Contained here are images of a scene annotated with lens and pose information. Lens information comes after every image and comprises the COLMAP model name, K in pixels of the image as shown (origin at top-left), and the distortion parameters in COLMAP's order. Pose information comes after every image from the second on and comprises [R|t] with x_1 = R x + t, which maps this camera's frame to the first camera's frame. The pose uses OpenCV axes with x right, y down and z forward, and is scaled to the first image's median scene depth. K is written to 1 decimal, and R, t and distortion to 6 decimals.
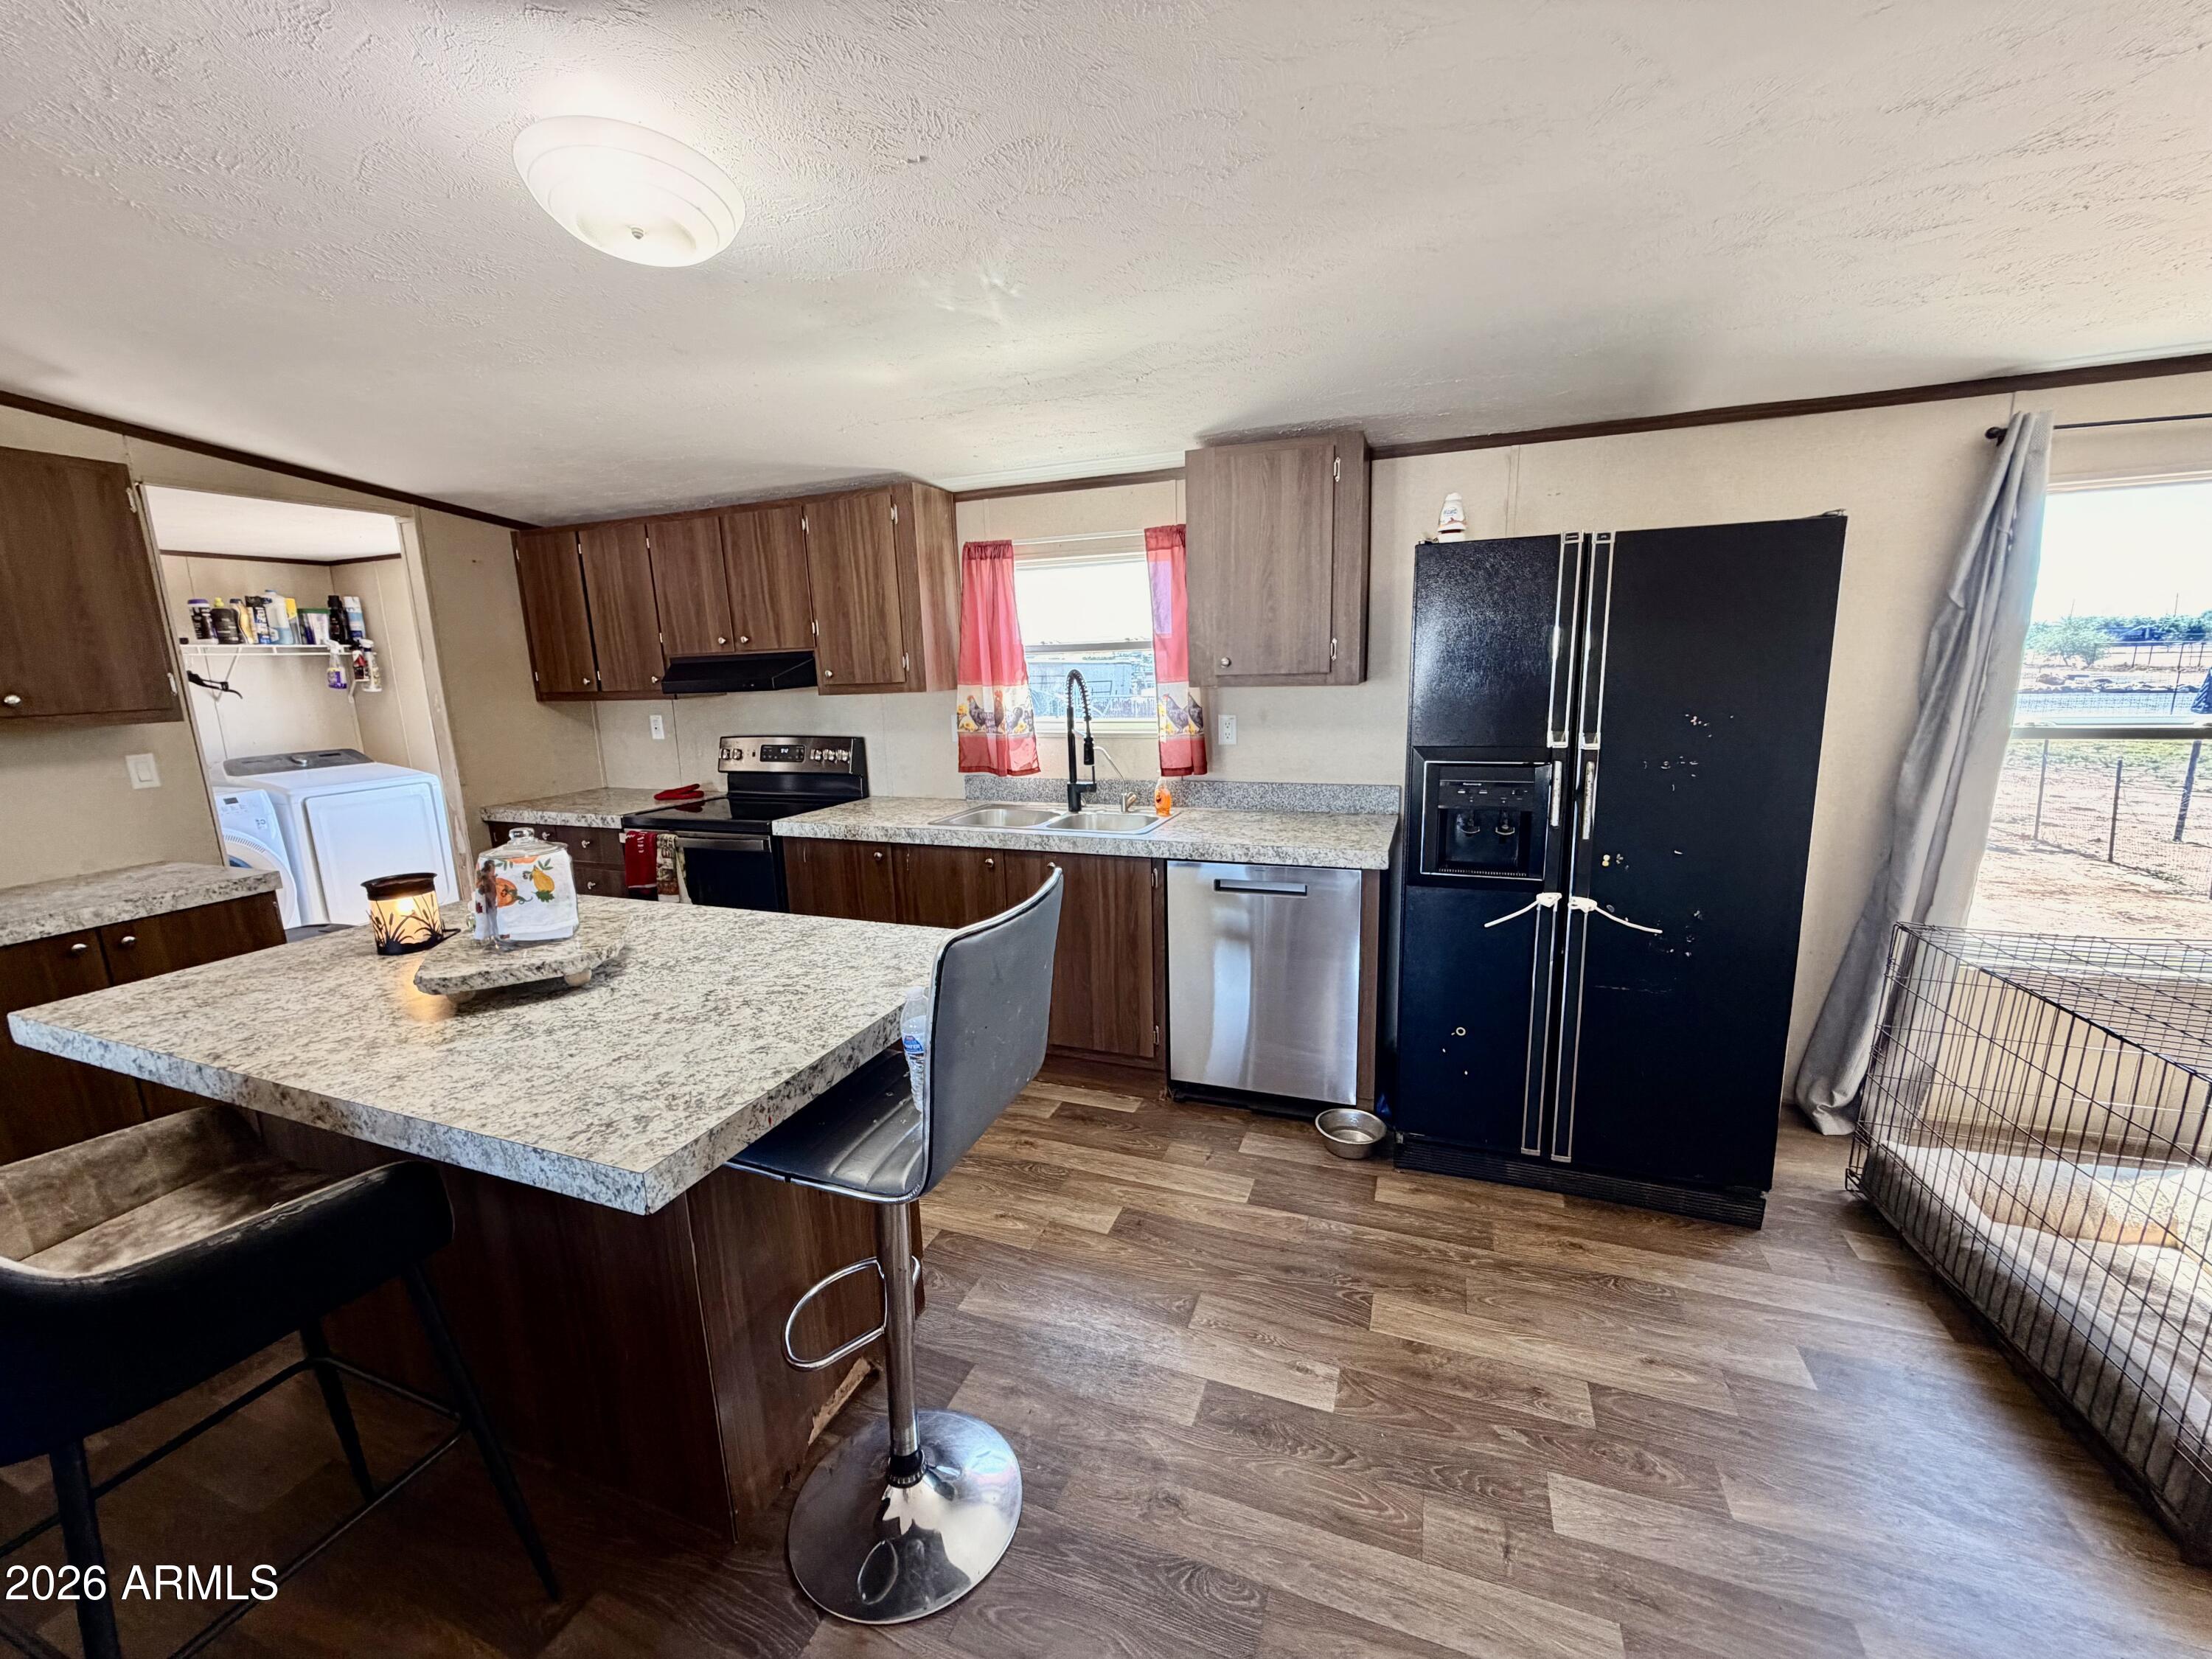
lens RADIAL K [[886.9, 0, 1096.8], [0, 886.9, 831.0], [0, 0, 1]] dist [0.002099, -0.000377]
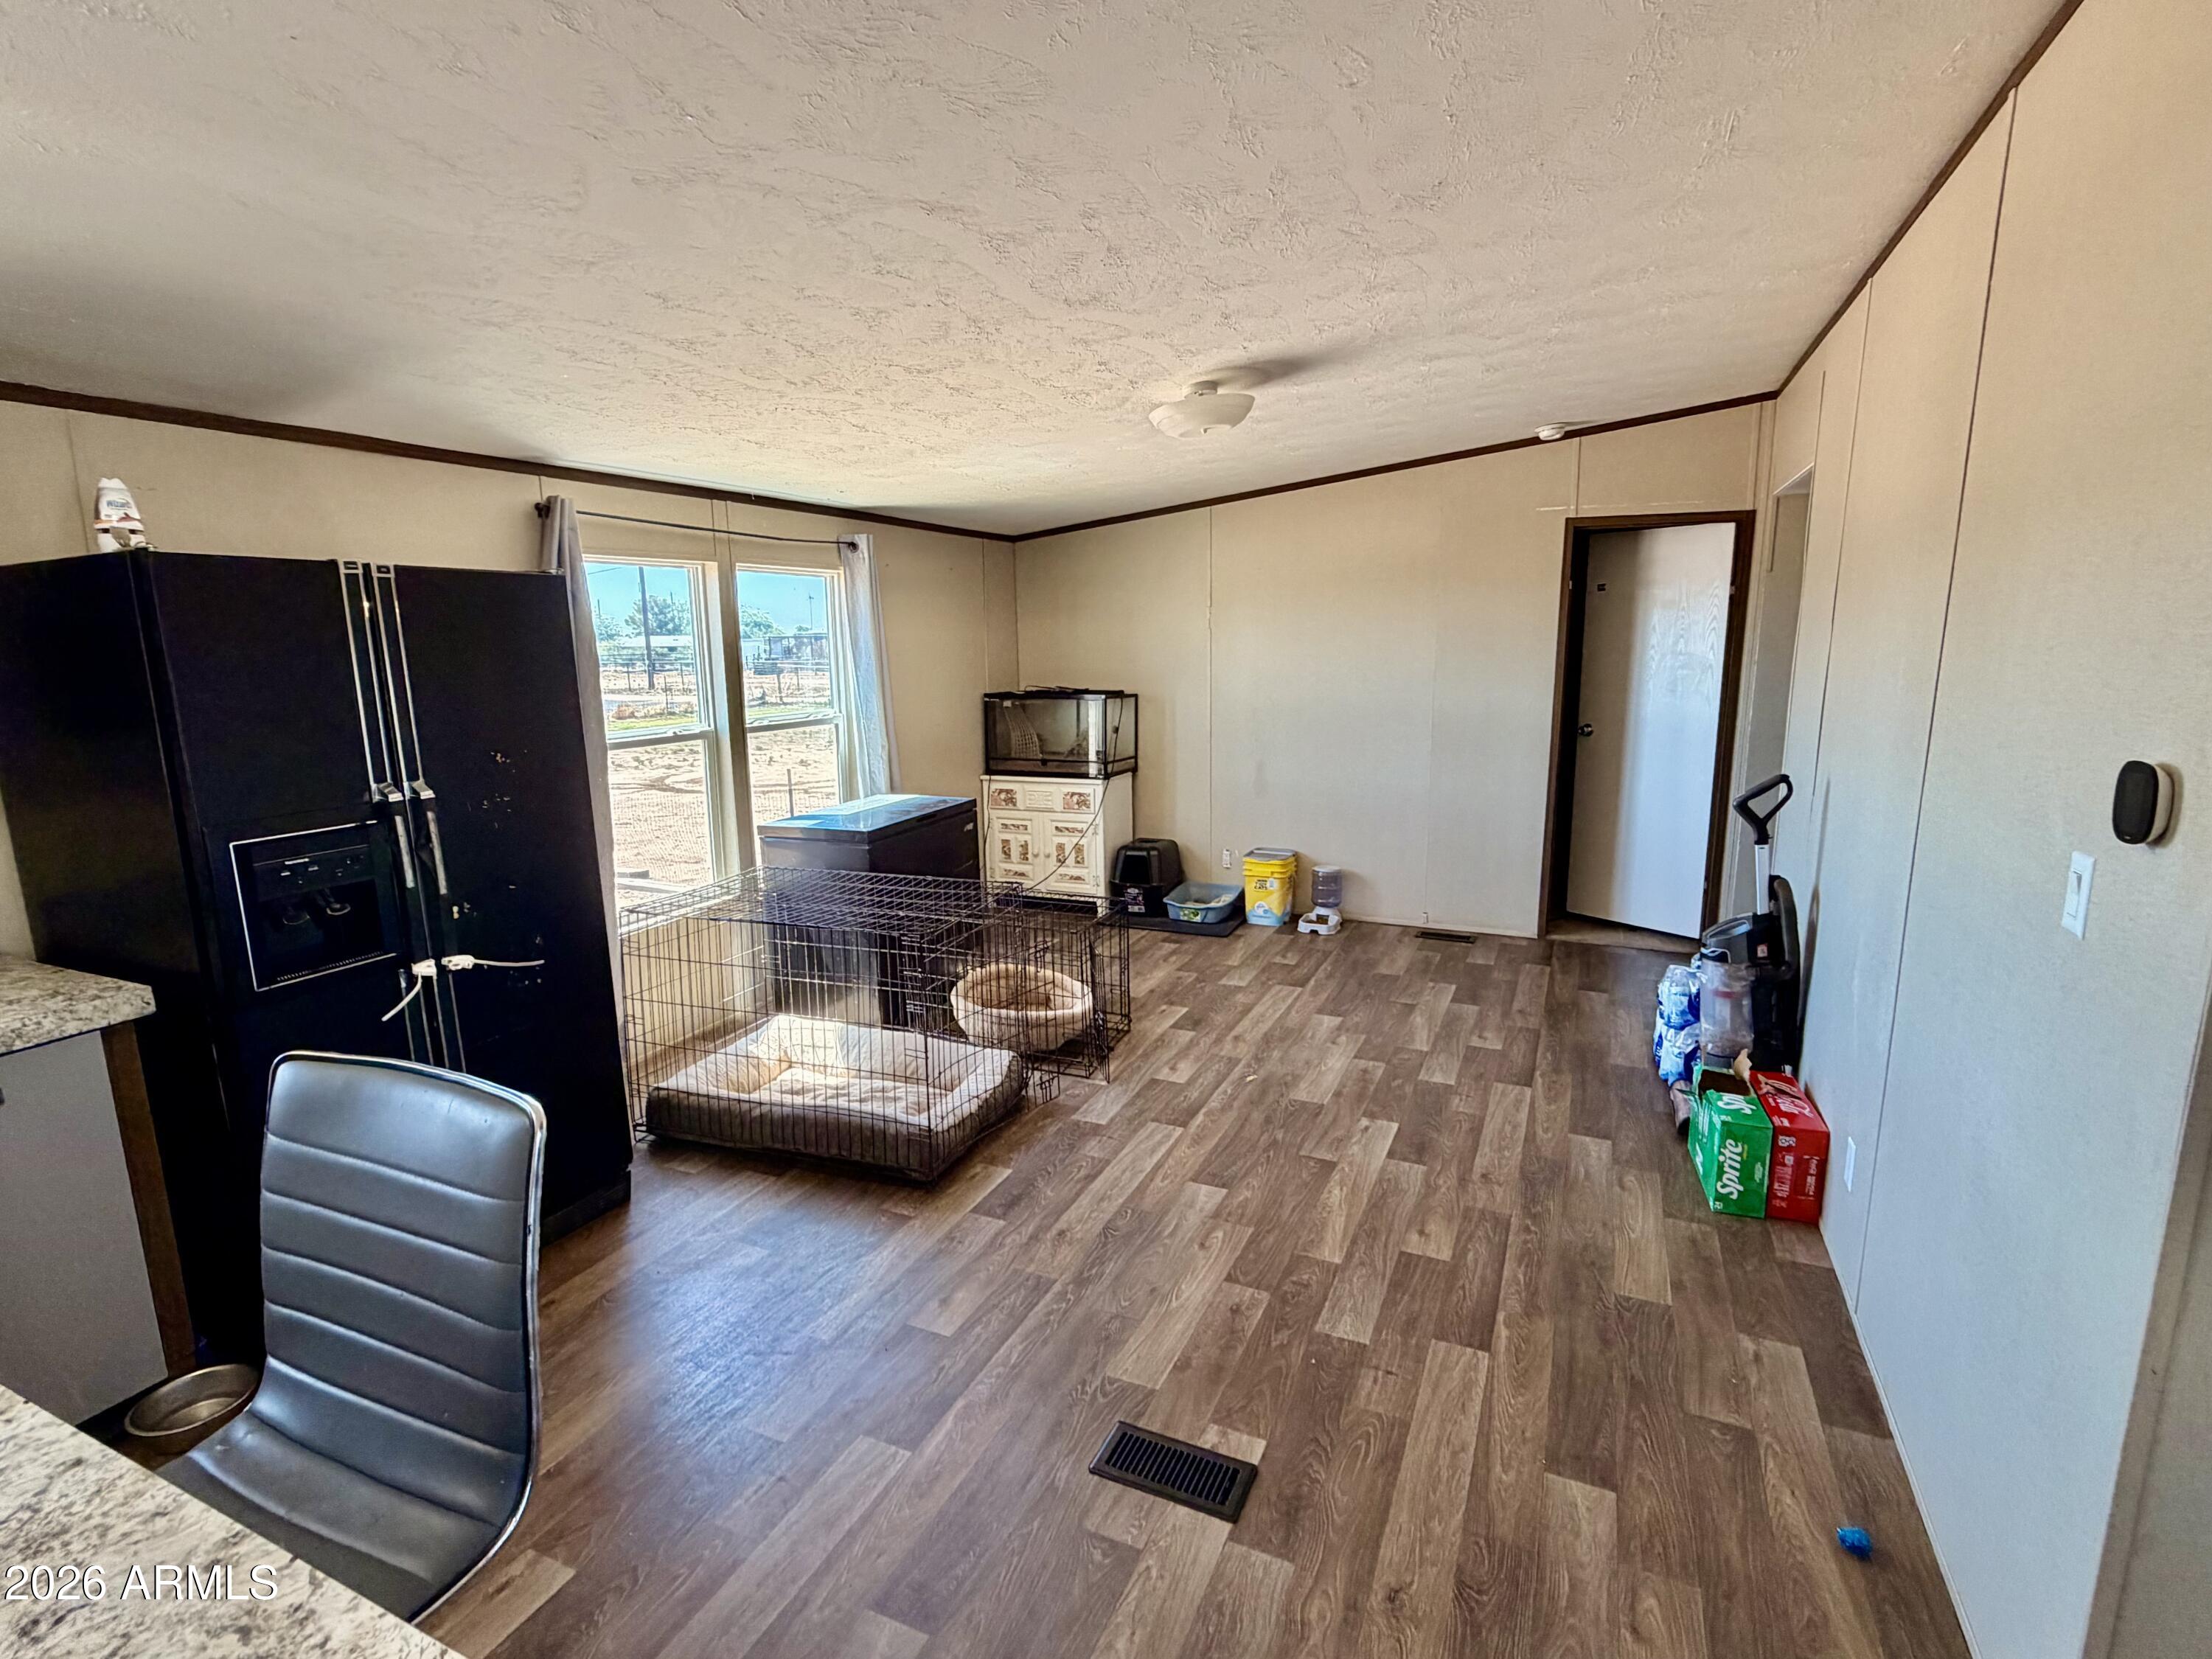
lens RADIAL K [[1077.7, 0, 1110.3], [0, 1077.7, 832.8], [0, 0, 1]] dist [-0.001224, 0.000216]
pose [[0.051985, -0.150984, 0.987168, -0.393537], [0.201677, 0.969725, 0.137695, -0.051069], [-0.978072, 0.191931, 0.080861, 0.166824]]
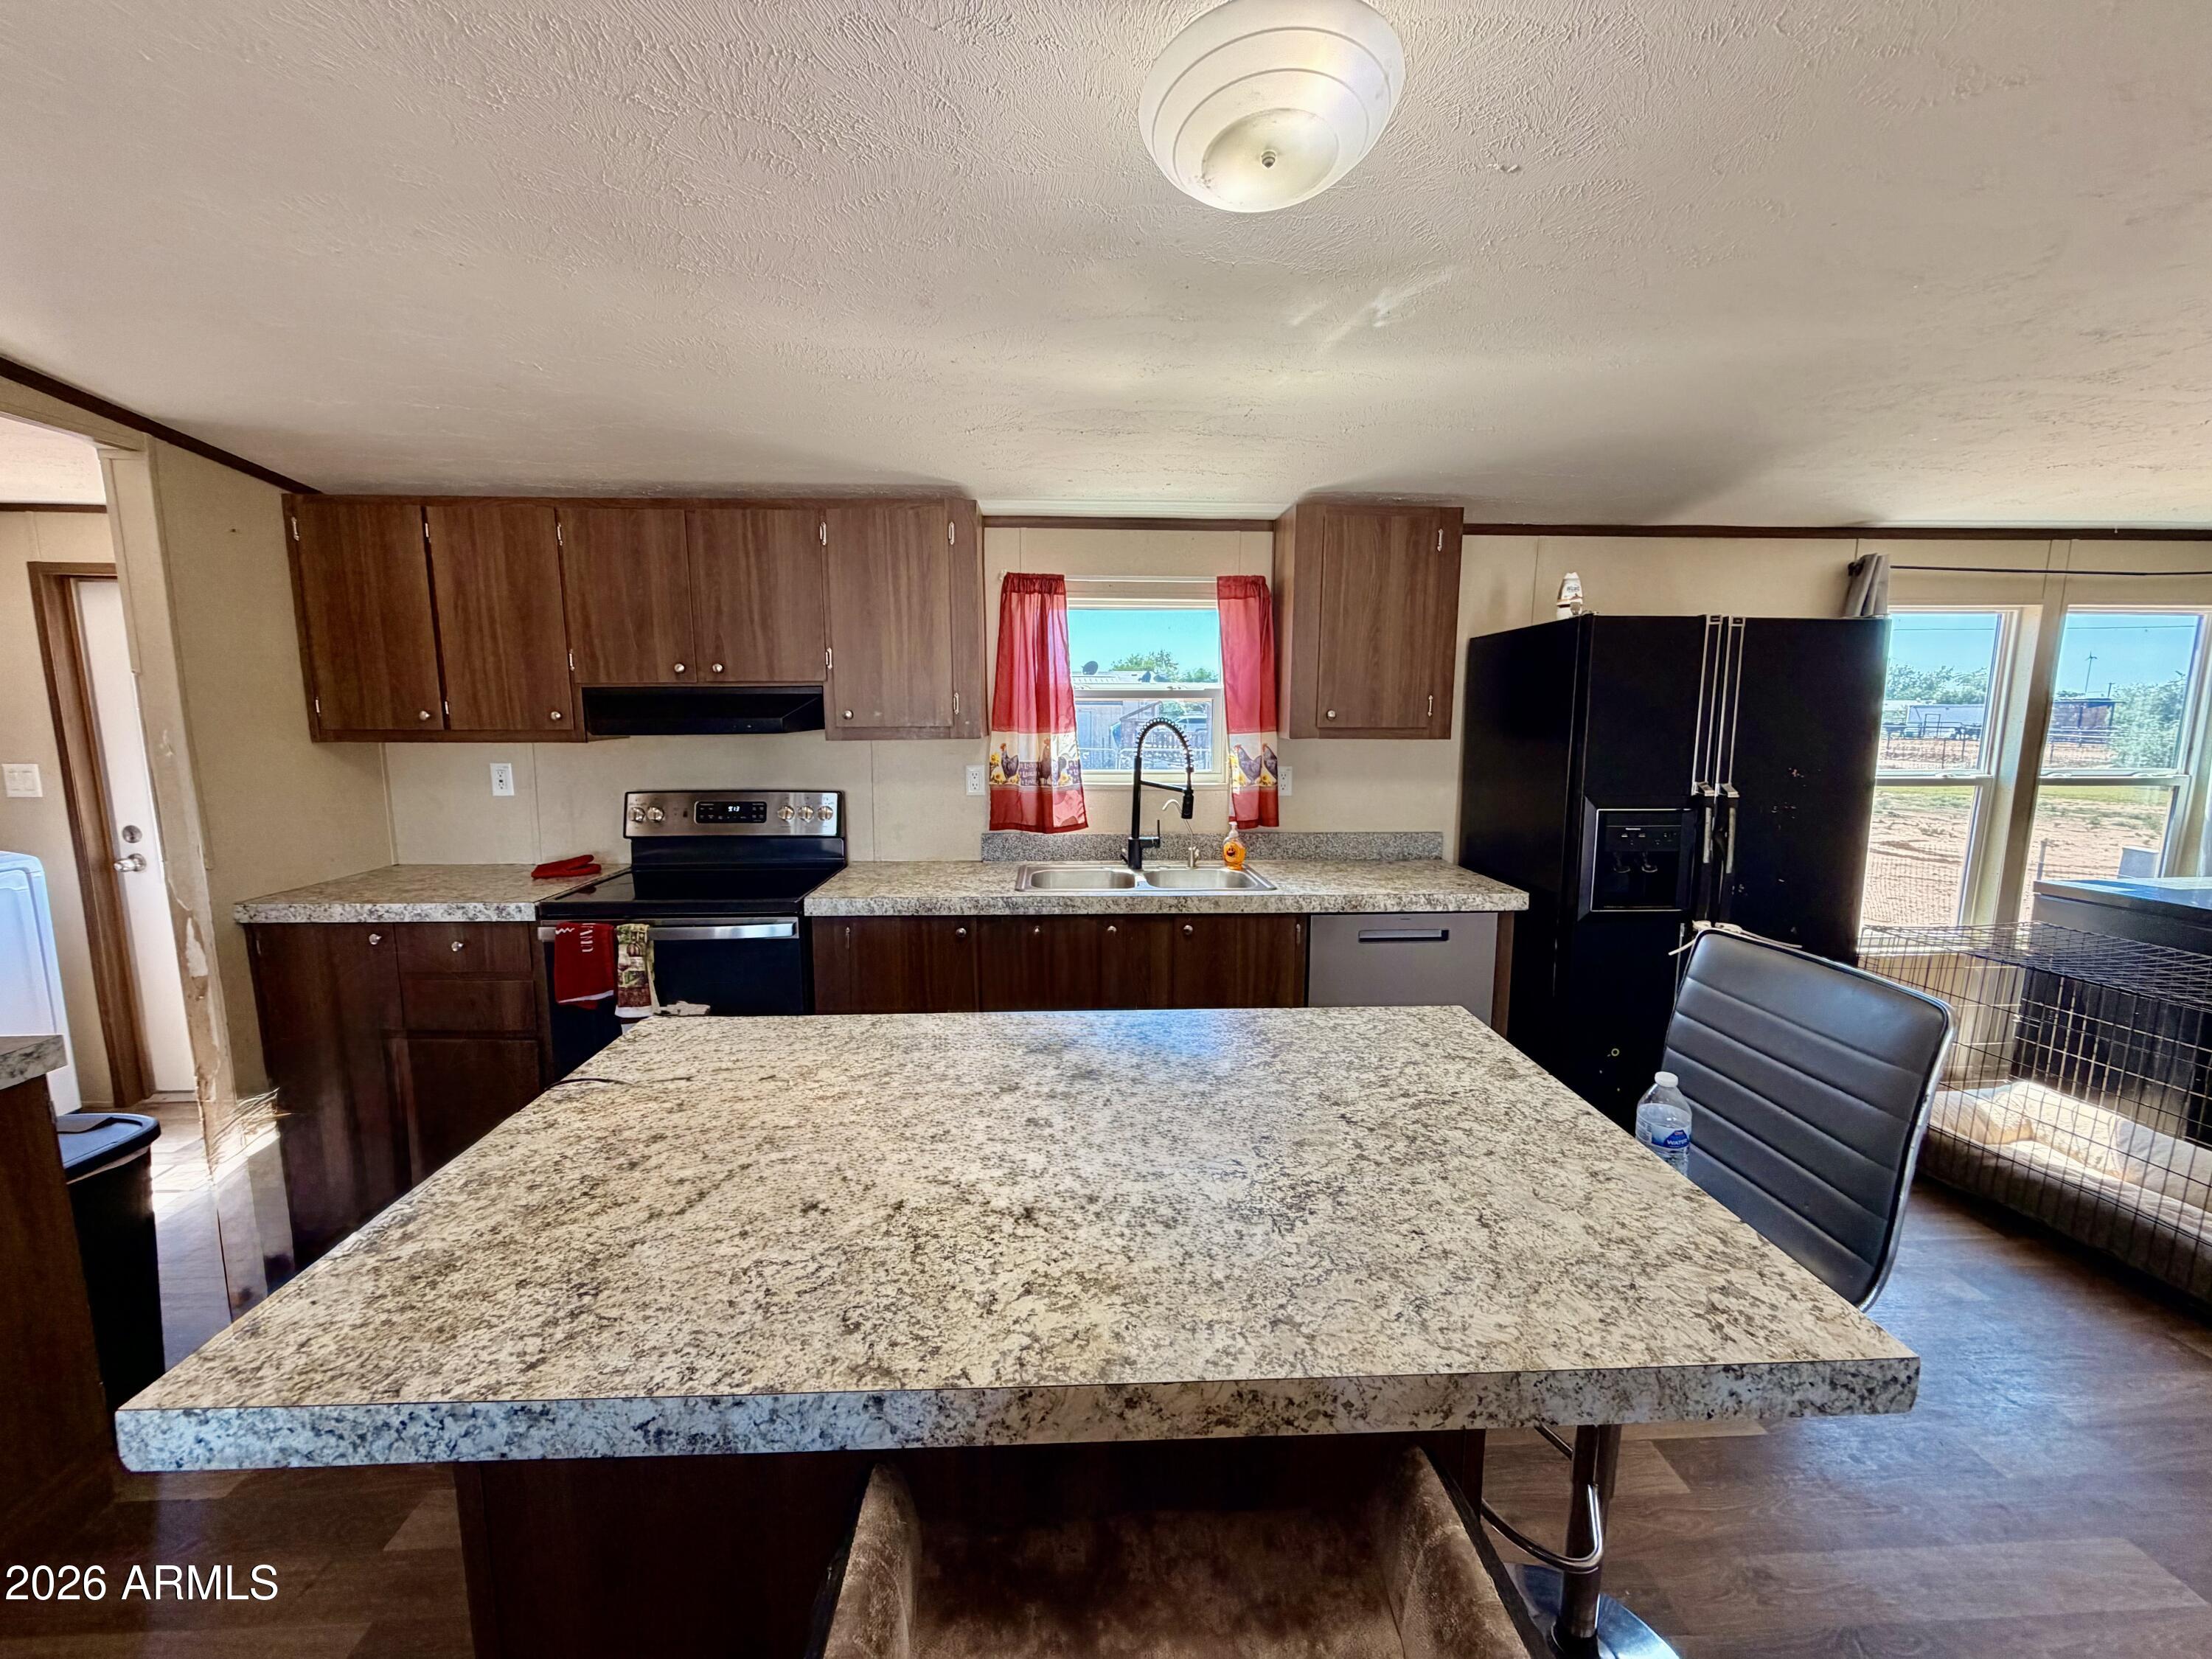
lens RADIAL K [[886.9, 0, 1097.9], [0, 886.9, 831.0], [0, 0, 1]] dist [0.002099, -0.000377]
pose [[0.911289, -0.025950, 0.410949, -0.533891], [0.049196, 0.997725, -0.046091, -0.025498], [-0.408818, 0.062219, 0.910492, 0.204031]]
